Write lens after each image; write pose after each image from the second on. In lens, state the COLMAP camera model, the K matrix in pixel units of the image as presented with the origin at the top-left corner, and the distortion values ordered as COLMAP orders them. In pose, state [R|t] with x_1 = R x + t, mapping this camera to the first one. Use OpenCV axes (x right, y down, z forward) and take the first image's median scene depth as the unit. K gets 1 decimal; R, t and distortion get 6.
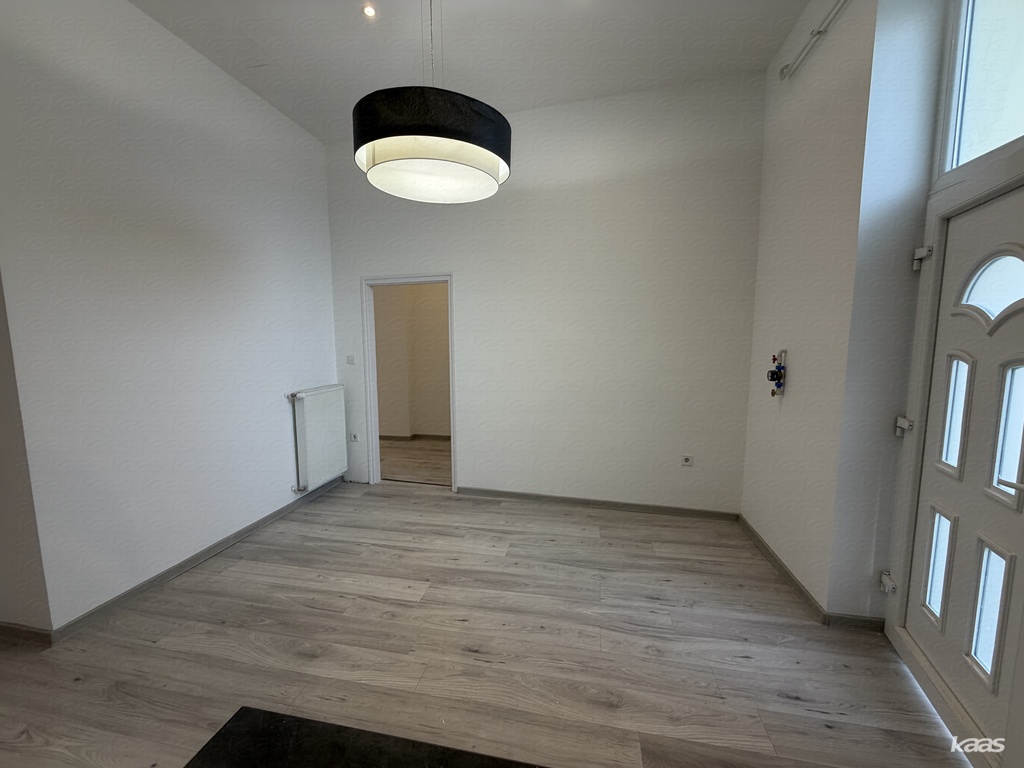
lens RADIAL K [[408.6, 0, 511.0], [0, 408.6, 386.3], [0, 0, 1]] dist [0.000452, 0.000012]
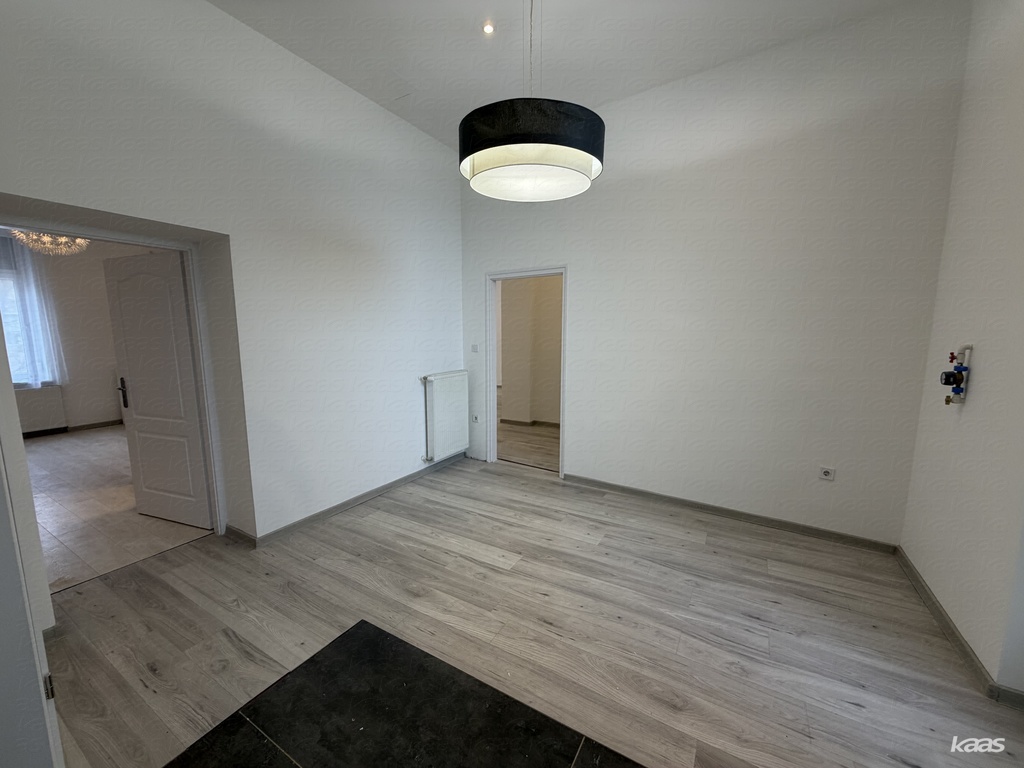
lens RADIAL K [[408.6, 0, 508.7], [0, 408.6, 386.7], [0, 0, 1]] dist [0.000452, 0.000012]
pose [[0.944519, 0.049205, -0.324749, 0.106134], [-0.041165, 0.998653, 0.031587, -0.000139], [0.325866, -0.016466, 0.945272, -0.030171]]
